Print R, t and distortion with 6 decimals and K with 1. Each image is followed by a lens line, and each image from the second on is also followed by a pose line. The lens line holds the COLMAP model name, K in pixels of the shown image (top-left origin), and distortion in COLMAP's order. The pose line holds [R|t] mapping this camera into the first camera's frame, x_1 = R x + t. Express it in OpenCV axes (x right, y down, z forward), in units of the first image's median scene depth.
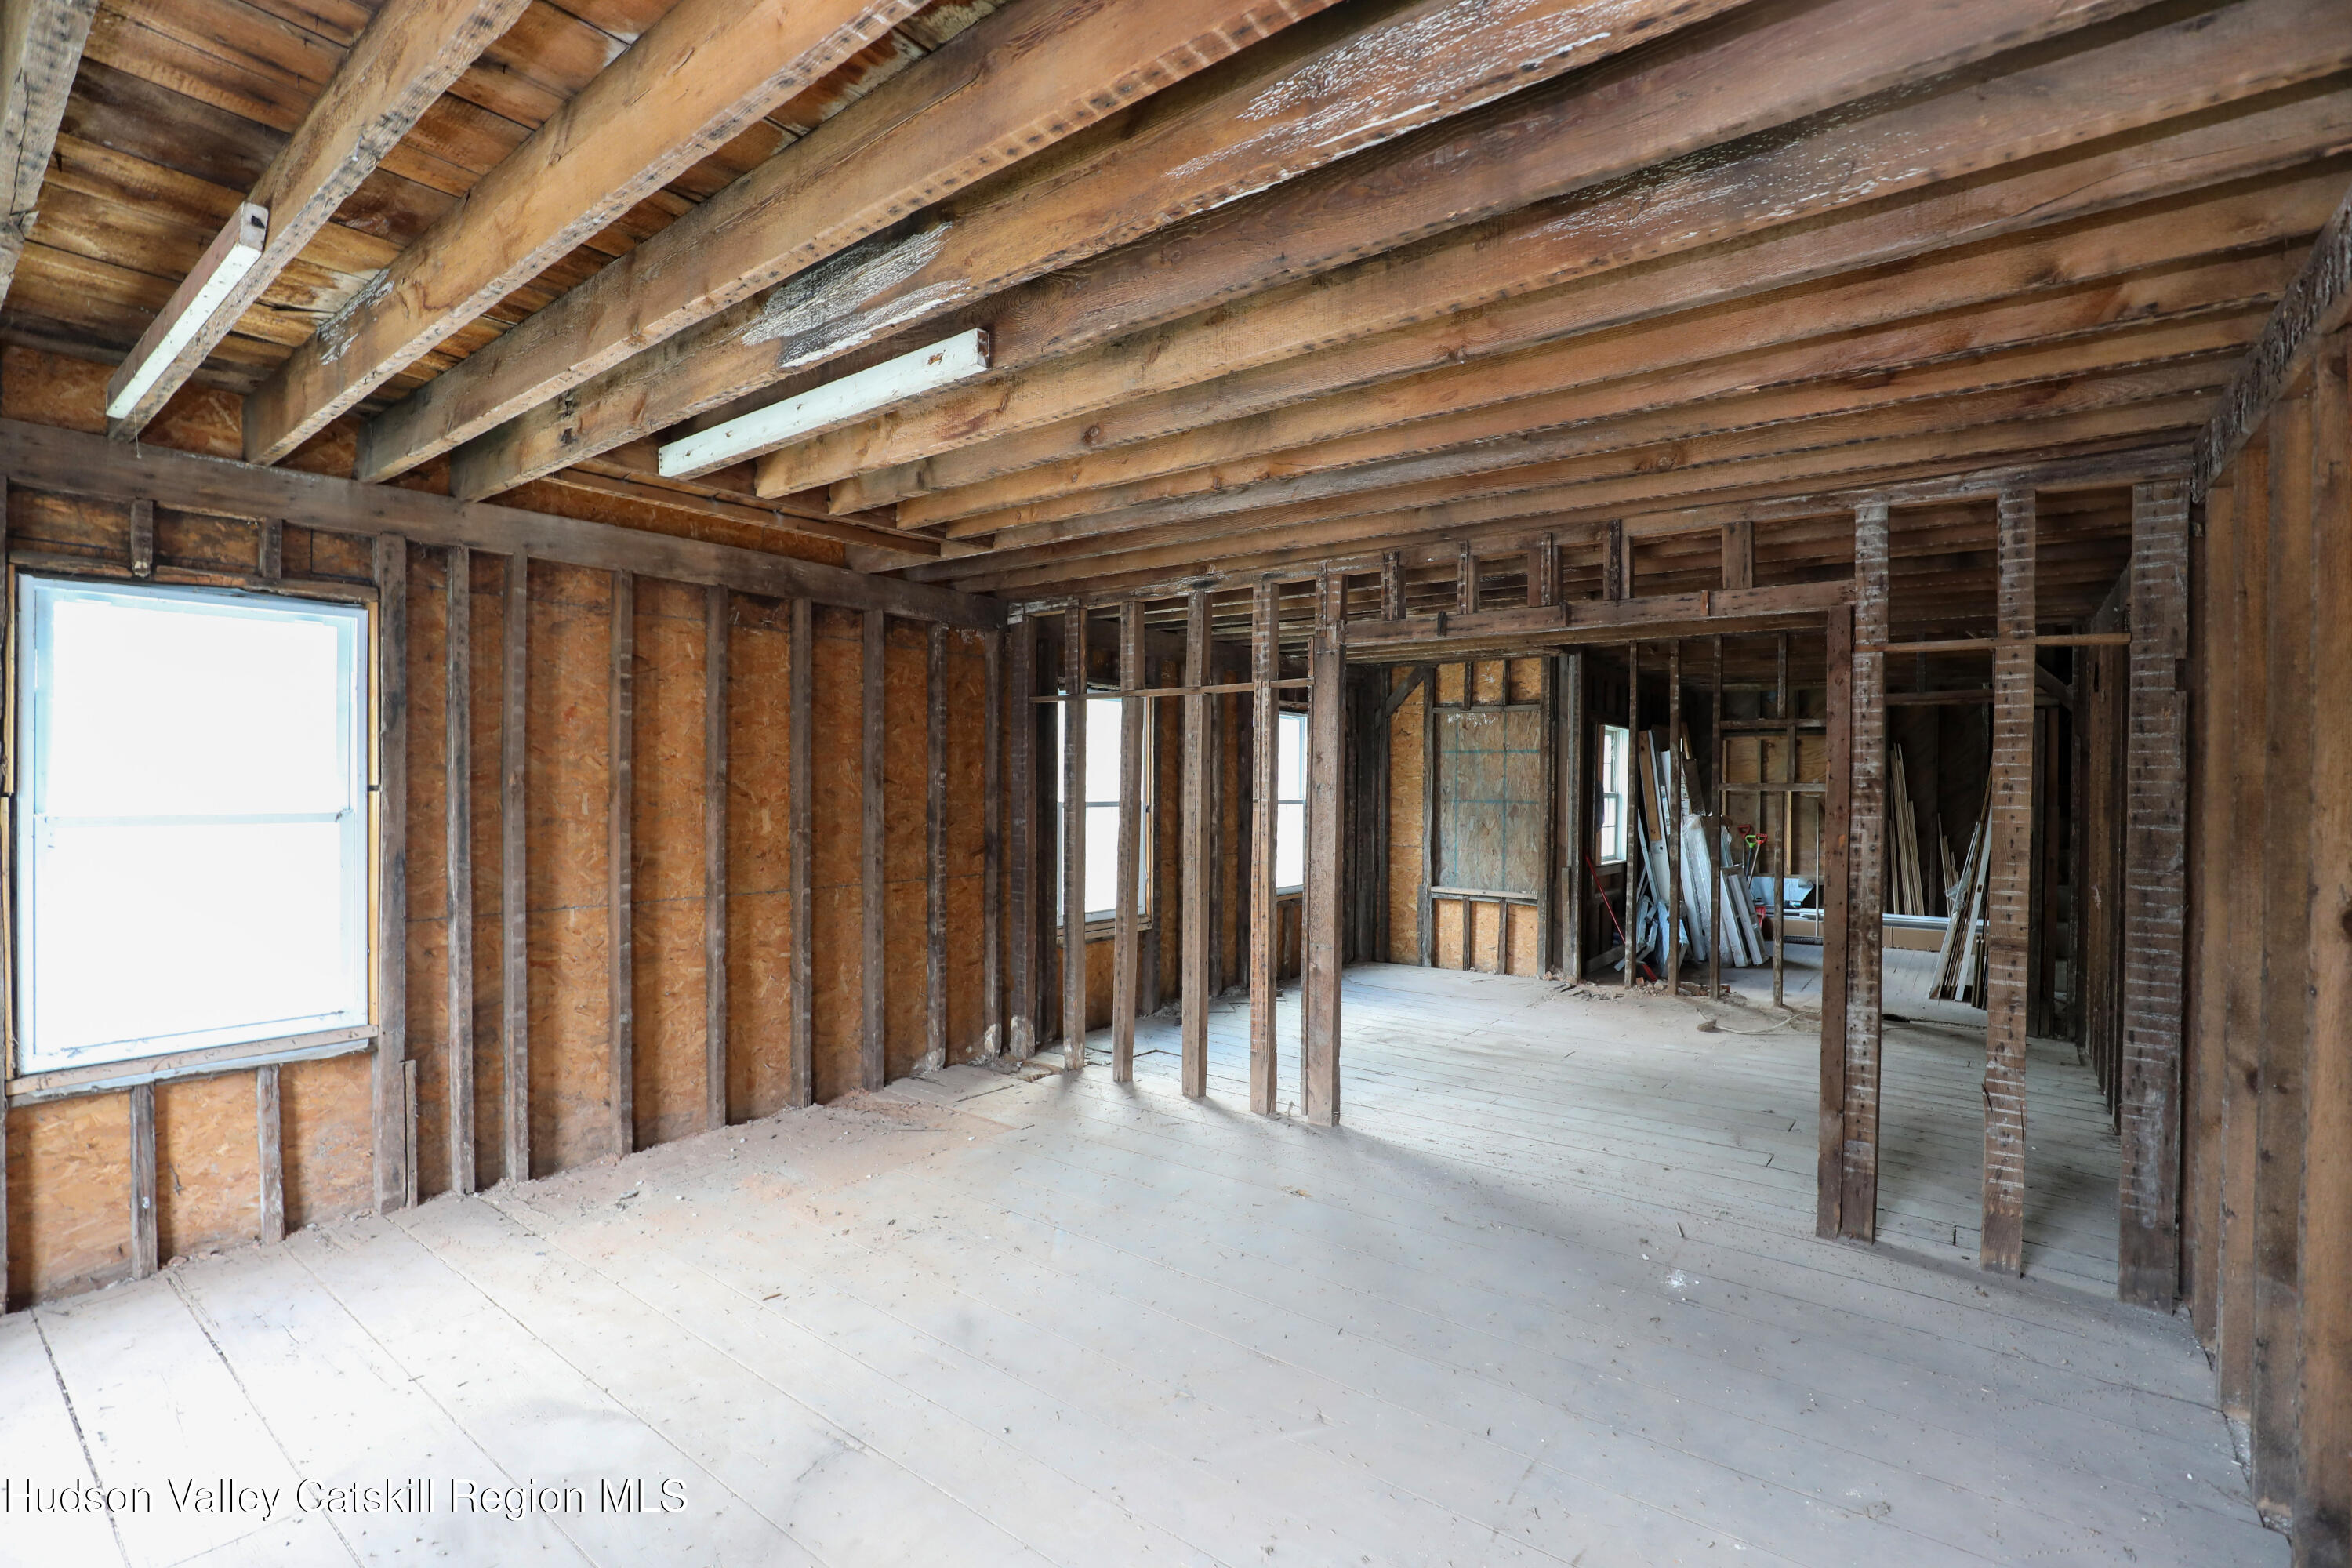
lens RADIAL K [[1069.1, 0, 1178.6], [0, 1069.1, 787.7], [0, 0, 1]] dist [-0.031984, 0.004685]
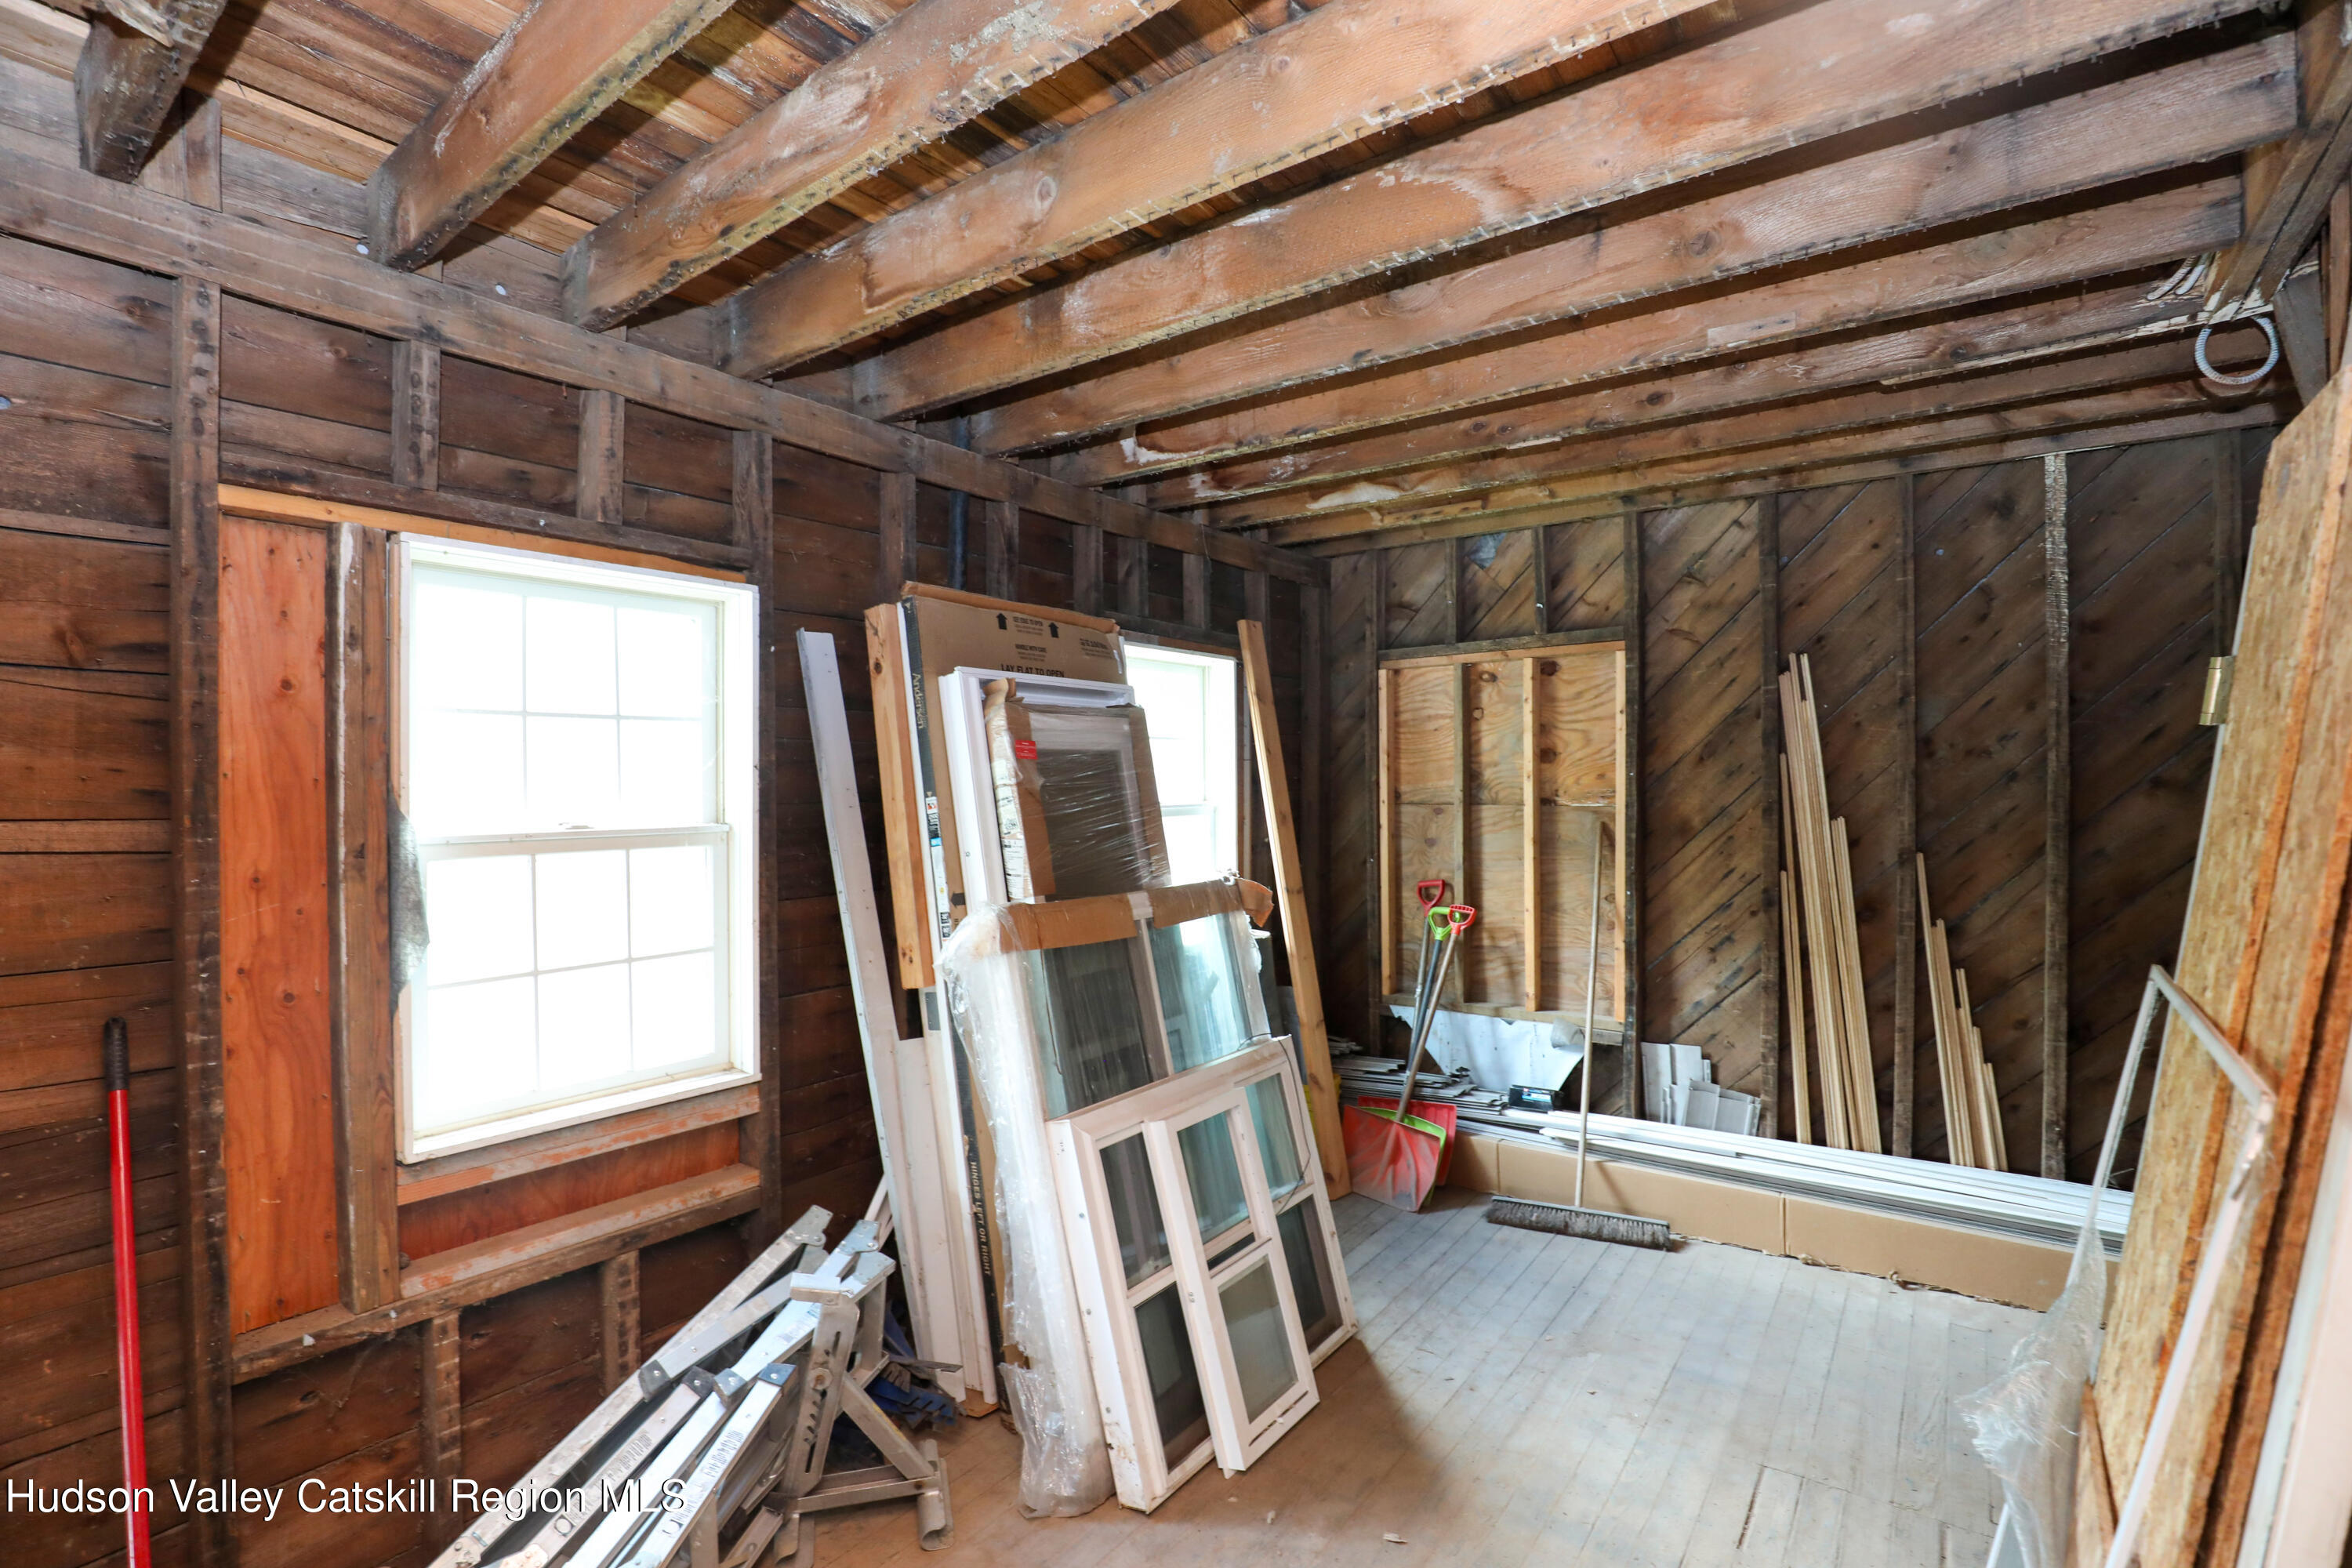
lens RADIAL K [[1069.1, 0, 1172.7], [0, 1069.1, 785.2], [0, 0, 1]] dist [-0.031984, 0.004685]
pose [[0.999625, -0.013465, 0.023839, 0.439150], [0.013579, 0.999897, -0.004612, 0.000135], [-0.023775, 0.004934, 0.999705, 0.617785]]
